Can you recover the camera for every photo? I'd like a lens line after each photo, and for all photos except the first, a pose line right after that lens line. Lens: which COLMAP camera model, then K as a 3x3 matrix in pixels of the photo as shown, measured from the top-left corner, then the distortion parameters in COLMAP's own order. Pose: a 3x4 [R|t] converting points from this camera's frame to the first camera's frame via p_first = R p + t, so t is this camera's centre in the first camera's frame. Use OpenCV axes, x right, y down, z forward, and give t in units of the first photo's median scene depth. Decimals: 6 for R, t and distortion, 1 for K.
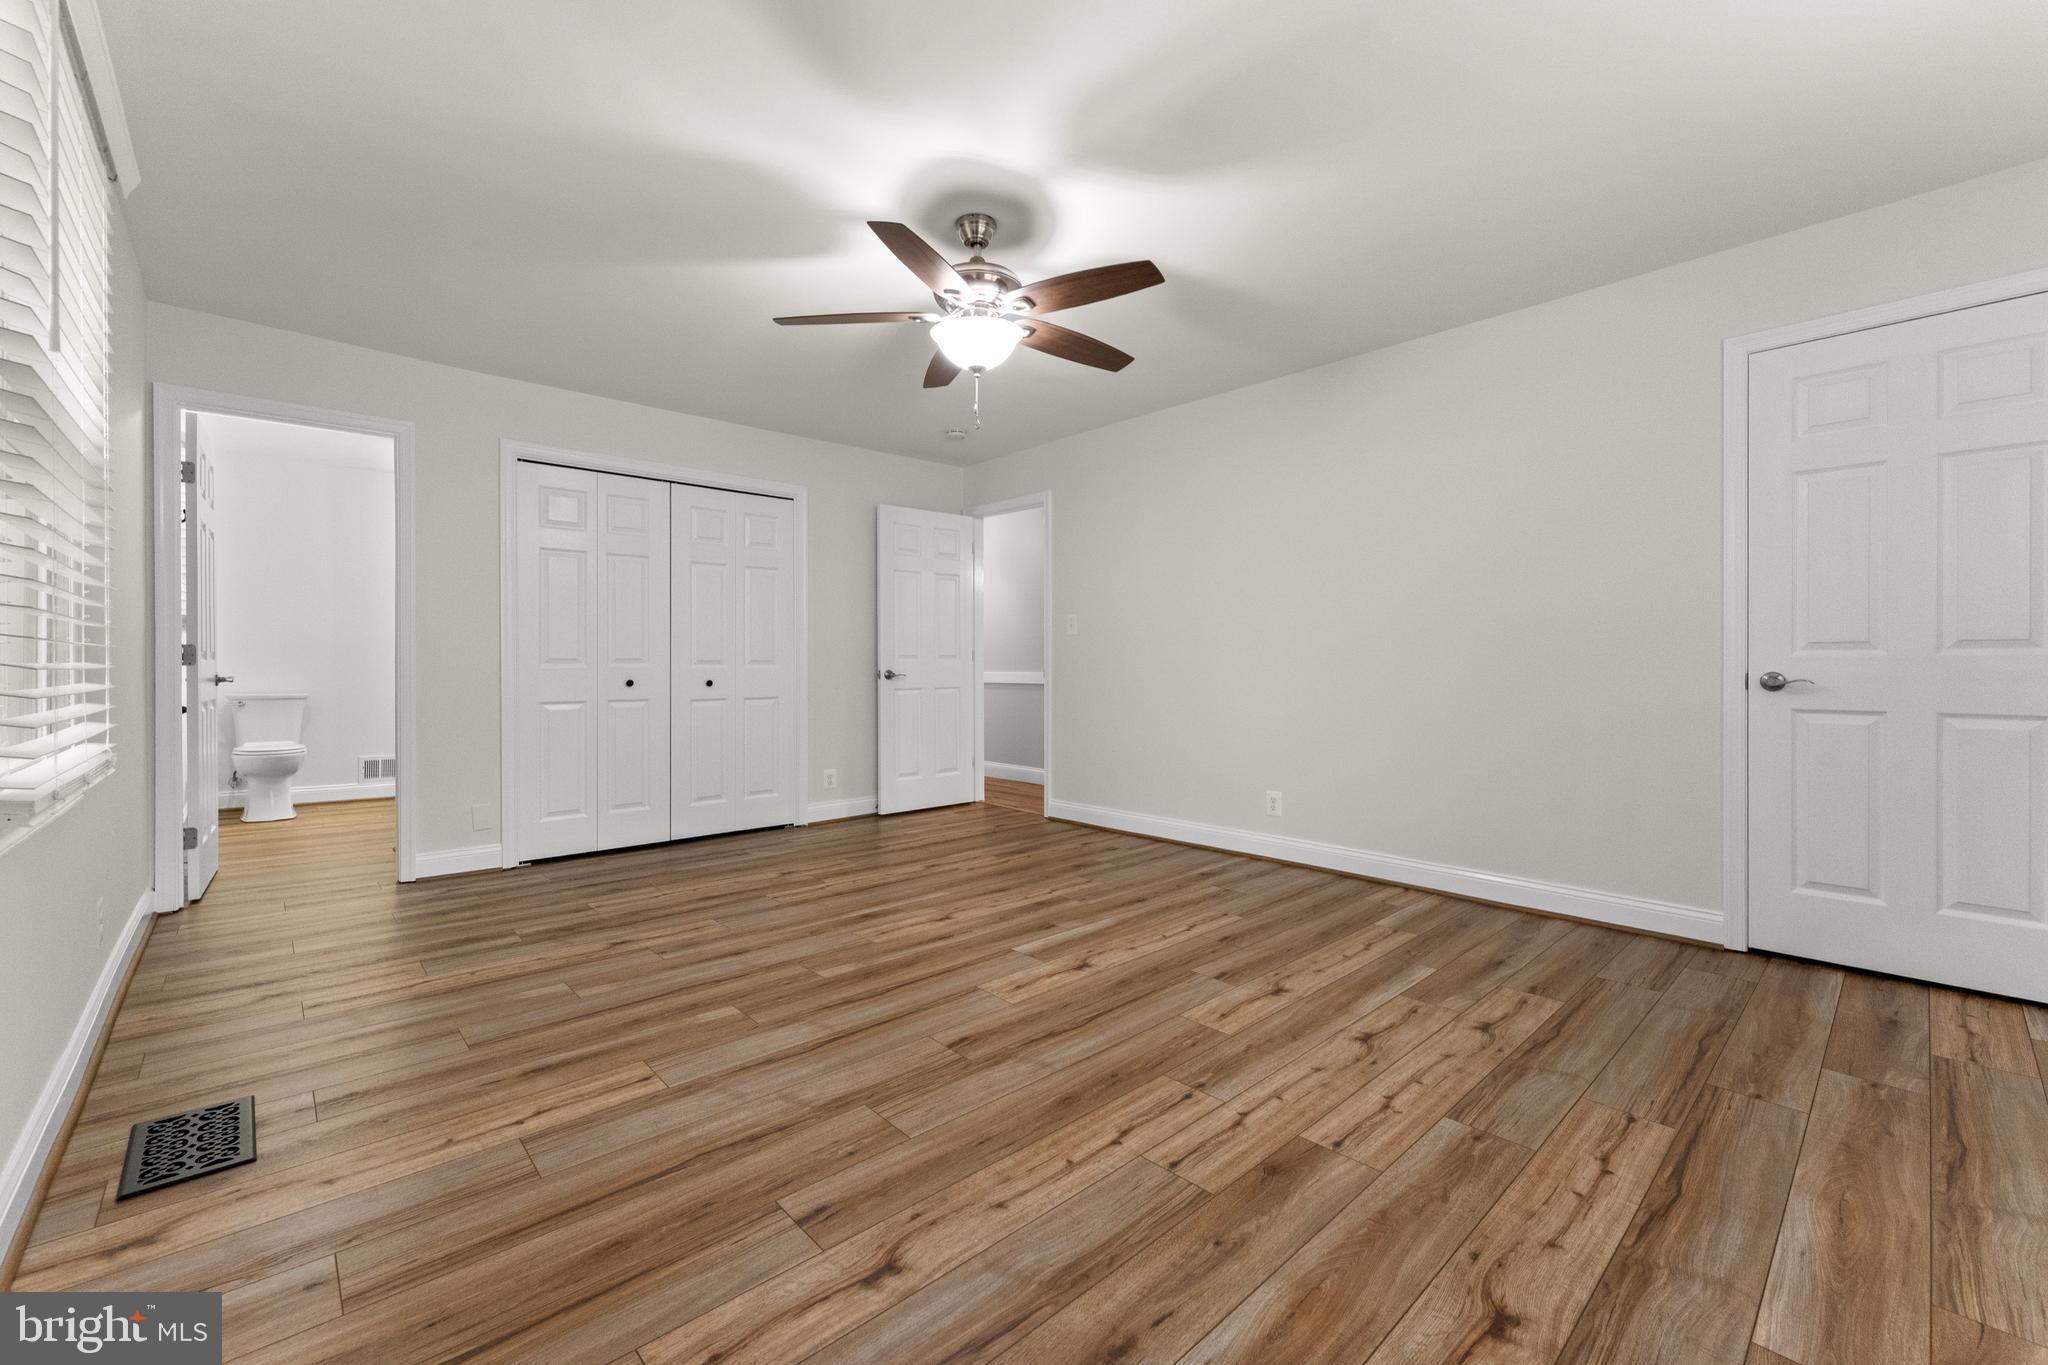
lens RADIAL K [[822.1, 0, 1013.7], [0, 822.1, 675.1], [0, 0, 1]] dist [0.003147, -0.000942]
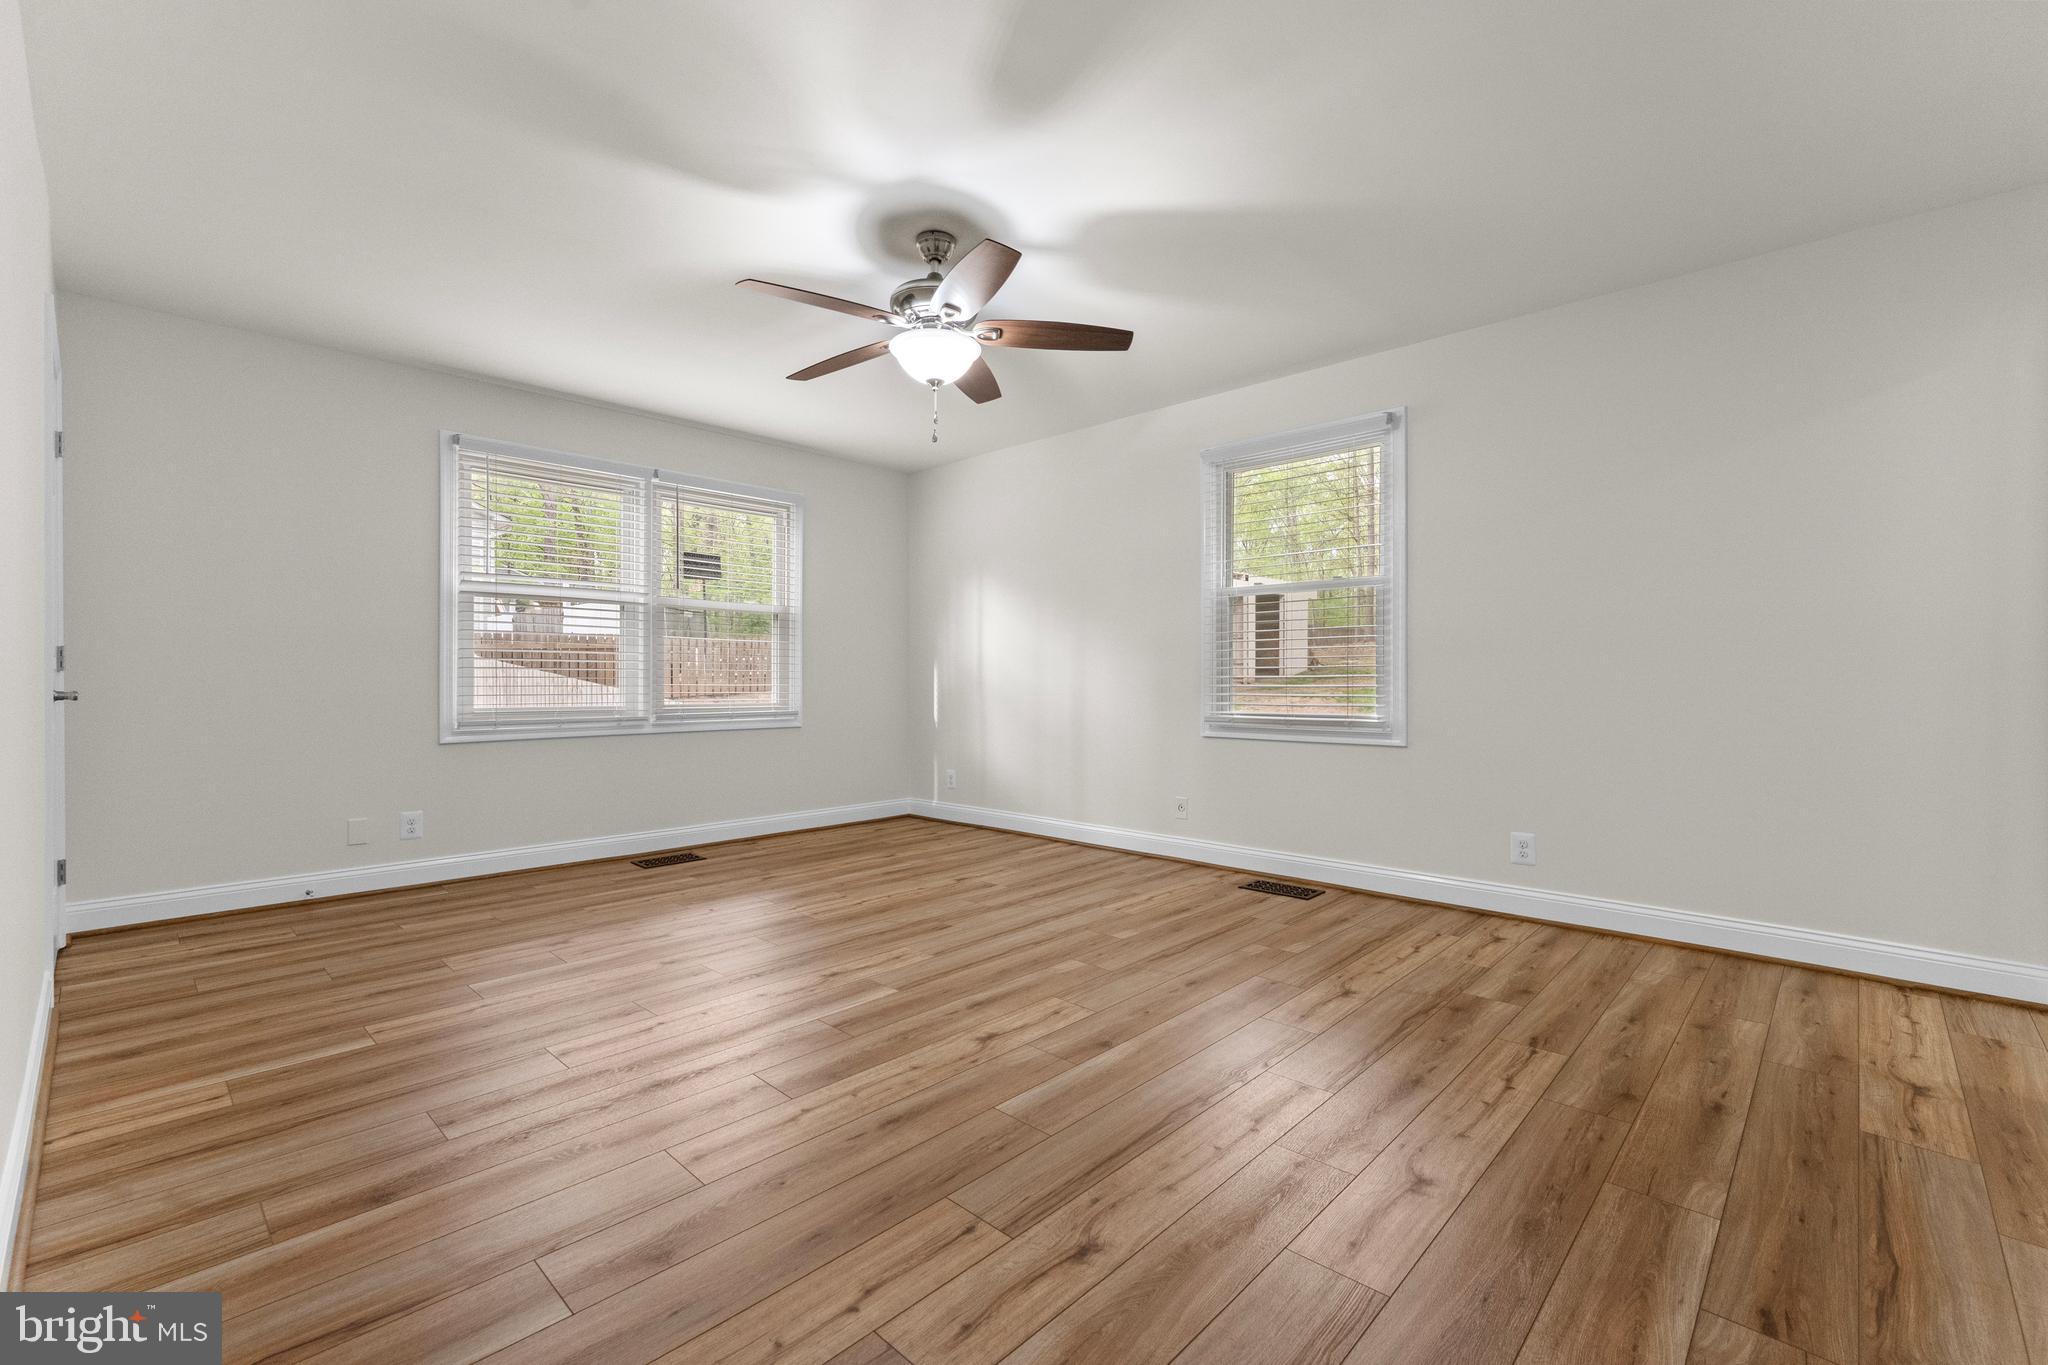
lens RADIAL K [[886.7, 0, 1015.2], [0, 886.7, 676.7], [0, 0, 1]] dist [-0.003121, 0.000548]
pose [[-0.997570, 0.002781, -0.069618, -0.066105], [0.002245, 0.999967, 0.007772, -0.019747], [0.069637, 0.007597, -0.997543, 2.052004]]
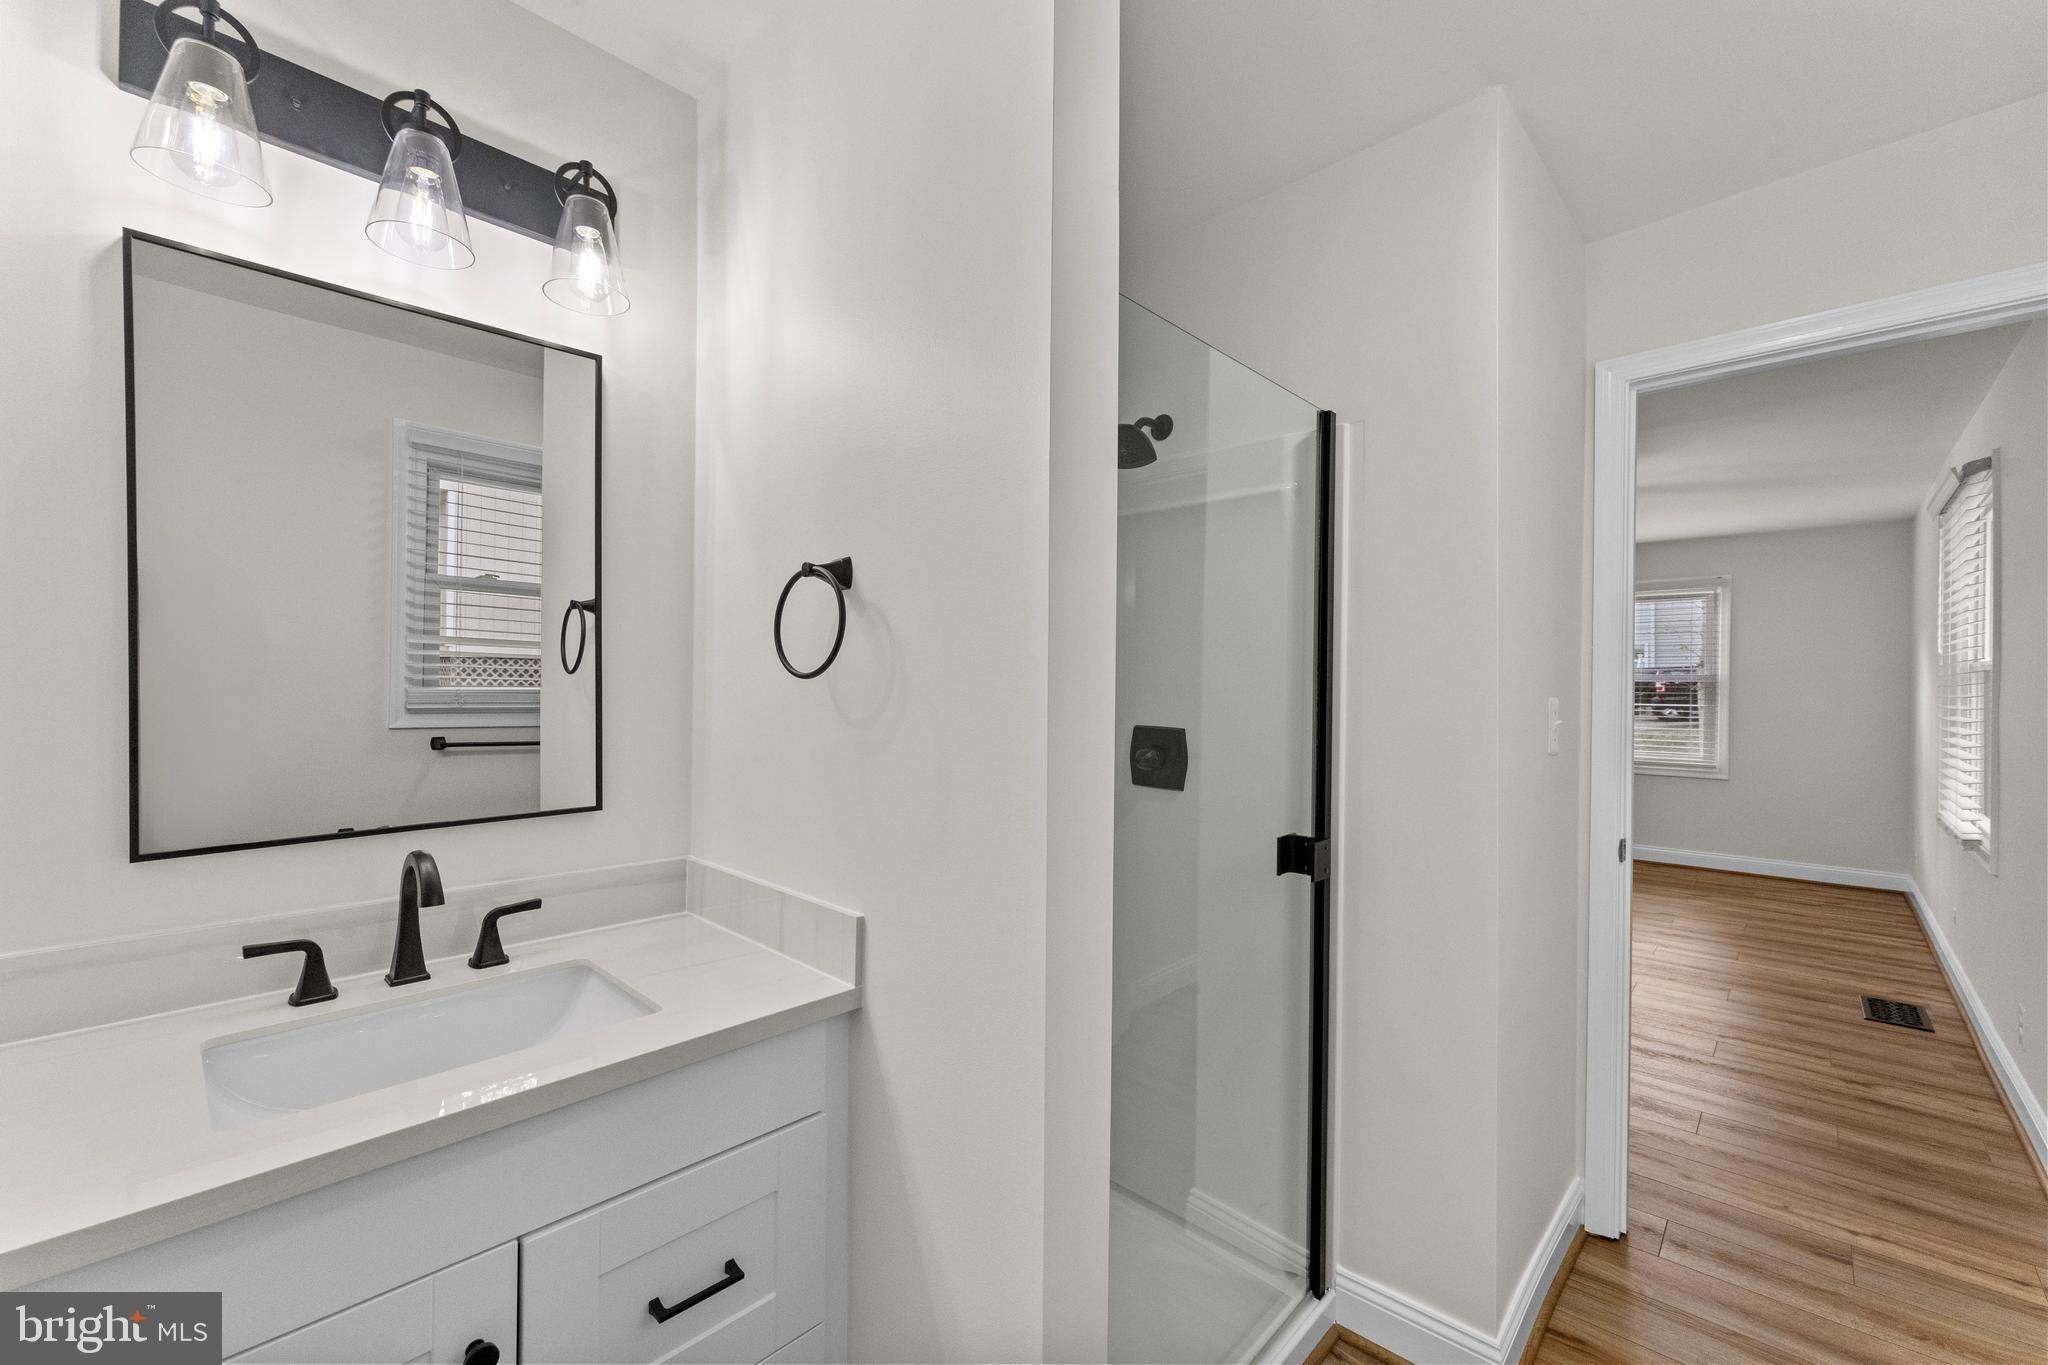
lens RADIAL K [[822.1, 0, 1009.4], [0, 822.1, 682.4], [0, 0, 1]] dist [0.003147, -0.000942]
pose [[-0.062316, 0.006989, 0.998032, -1.754290], [0.004949, 0.999965, -0.006694, -0.141138], [-0.998044, 0.004522, -0.062348, 1.997818]]
